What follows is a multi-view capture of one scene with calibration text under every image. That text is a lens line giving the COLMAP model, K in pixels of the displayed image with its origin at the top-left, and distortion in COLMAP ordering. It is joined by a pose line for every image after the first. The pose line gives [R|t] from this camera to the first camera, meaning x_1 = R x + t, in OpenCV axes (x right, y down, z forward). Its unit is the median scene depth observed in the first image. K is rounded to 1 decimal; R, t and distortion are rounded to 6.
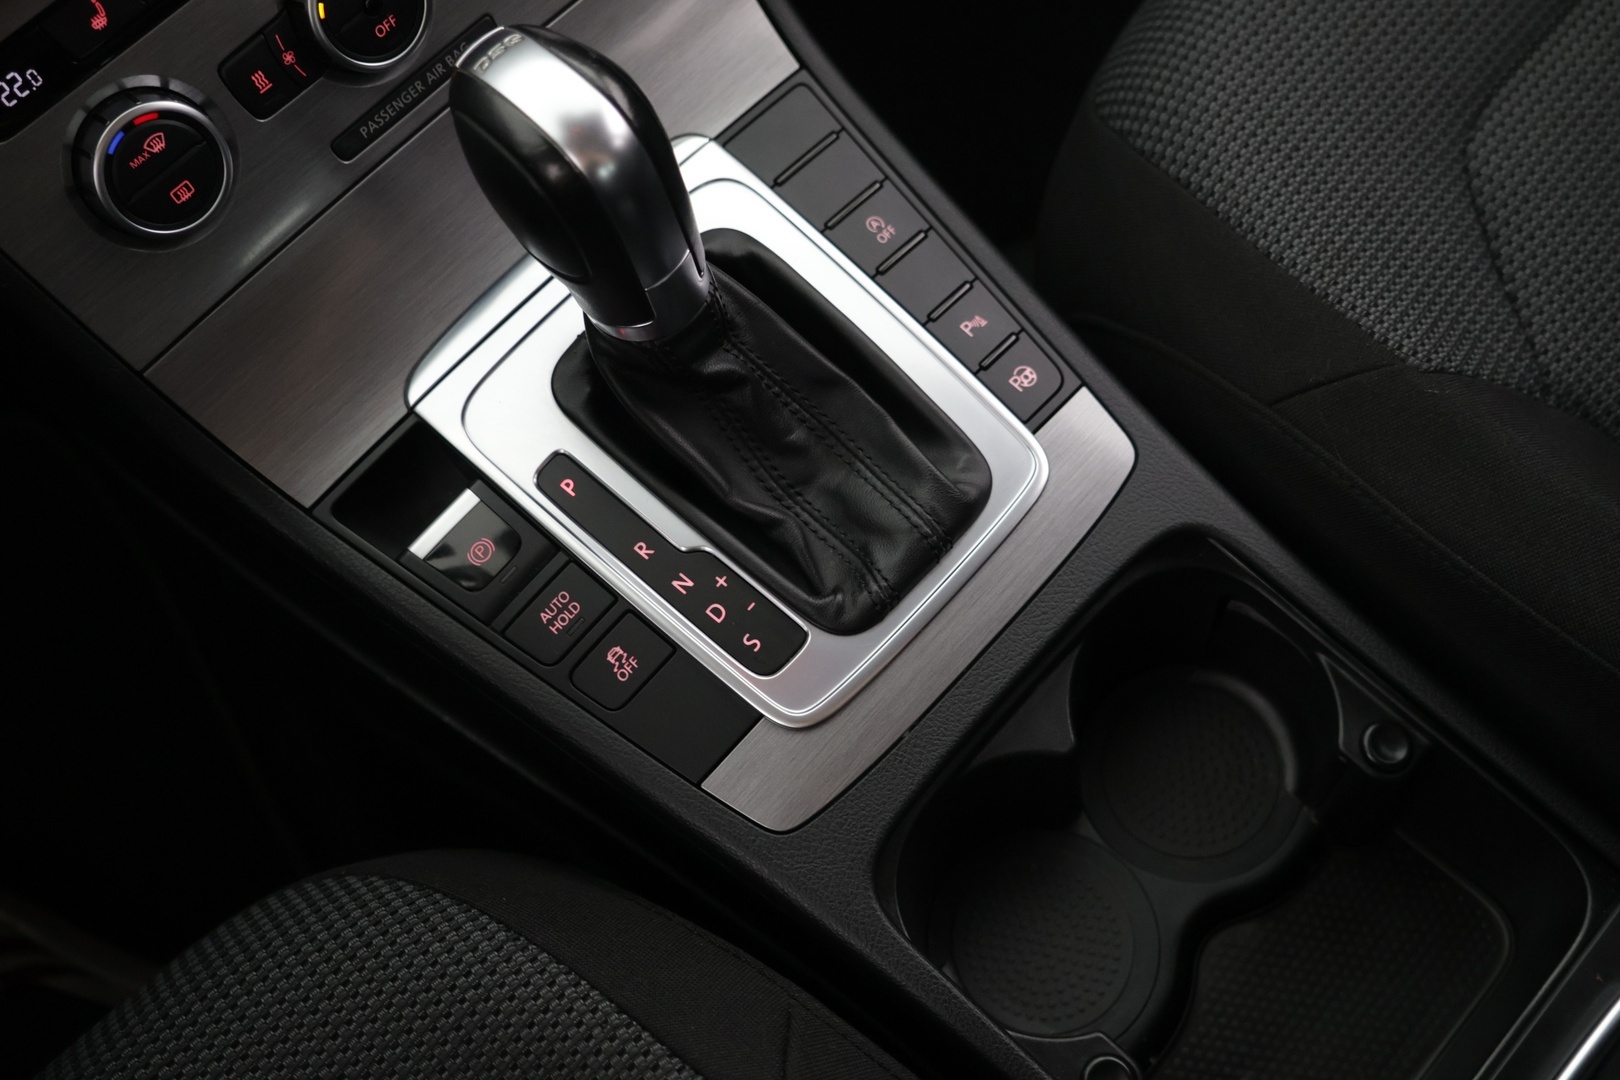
lens RADIAL K [[1699.1, 0, 803.0], [0, 1699.1, 550.9], [0, 0, 1]] dist [-0.012195, 0.000000]
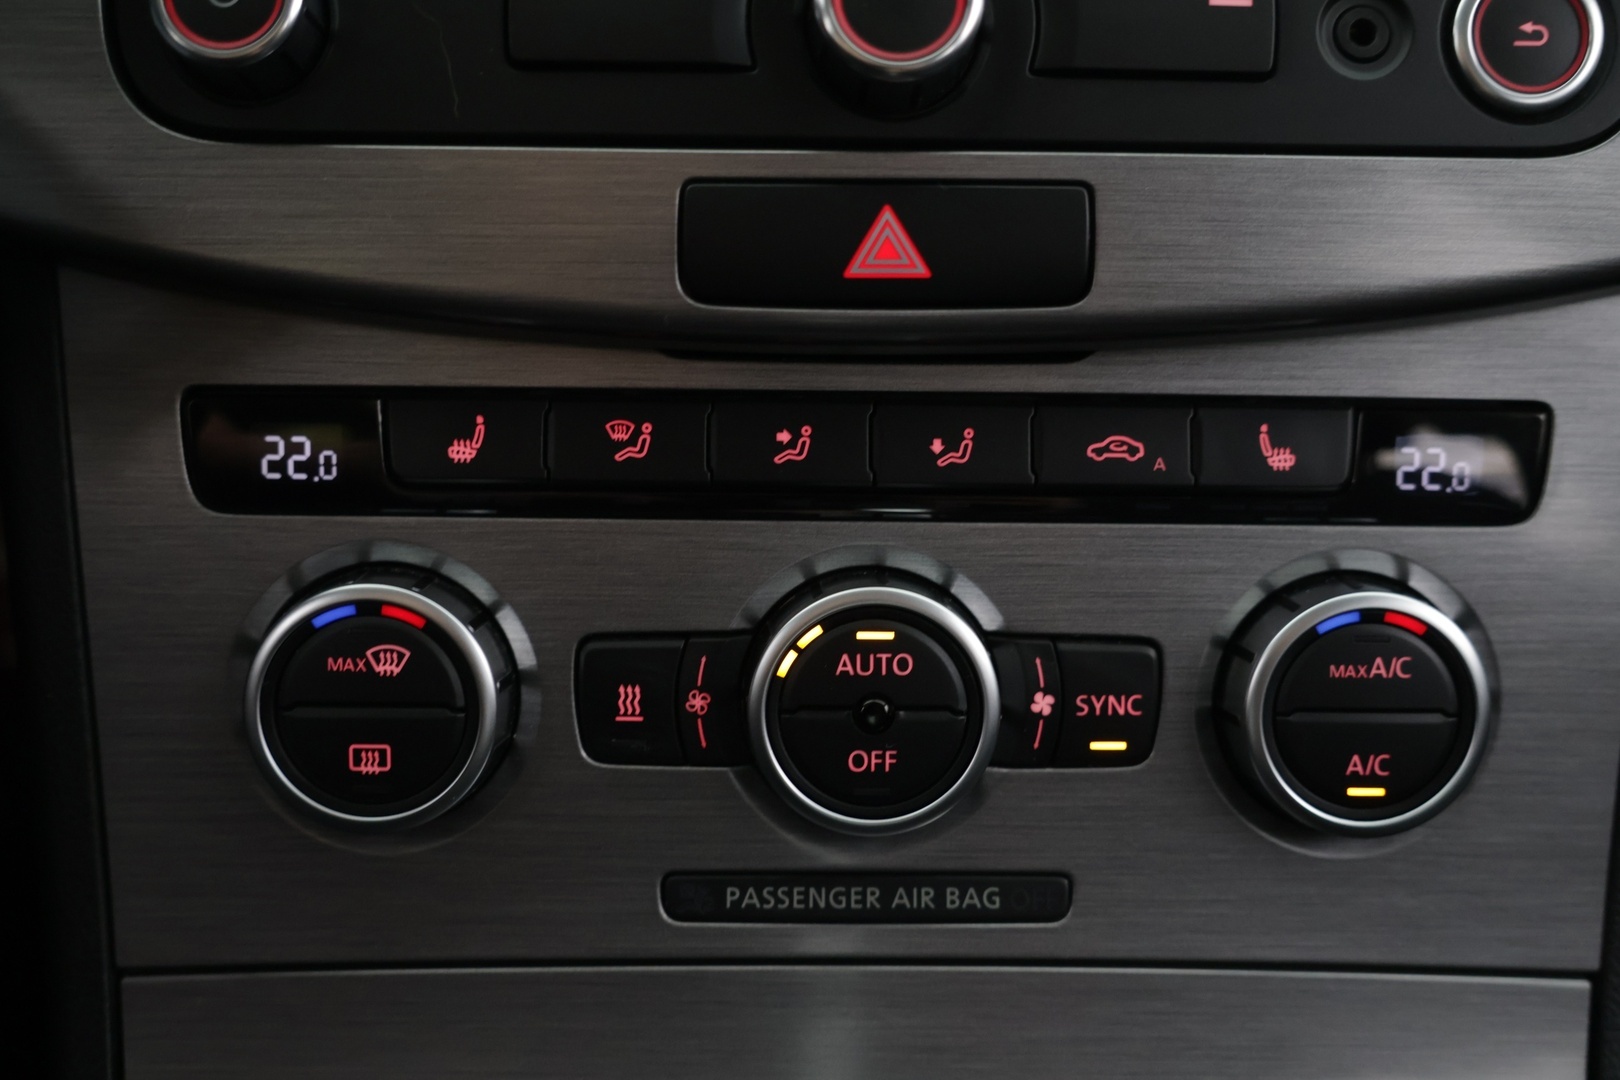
lens RADIAL K [[1616.8, 0, 812.3], [0, 1616.8, 552.2], [0, 0, 1]] dist [-0.000466, 0.000000]
pose [[0.695821, 0.451532, -0.558526, -0.009386], [-0.683582, 0.654932, -0.322148, -0.175189], [0.220337, 0.605956, 0.764375, 0.565943]]
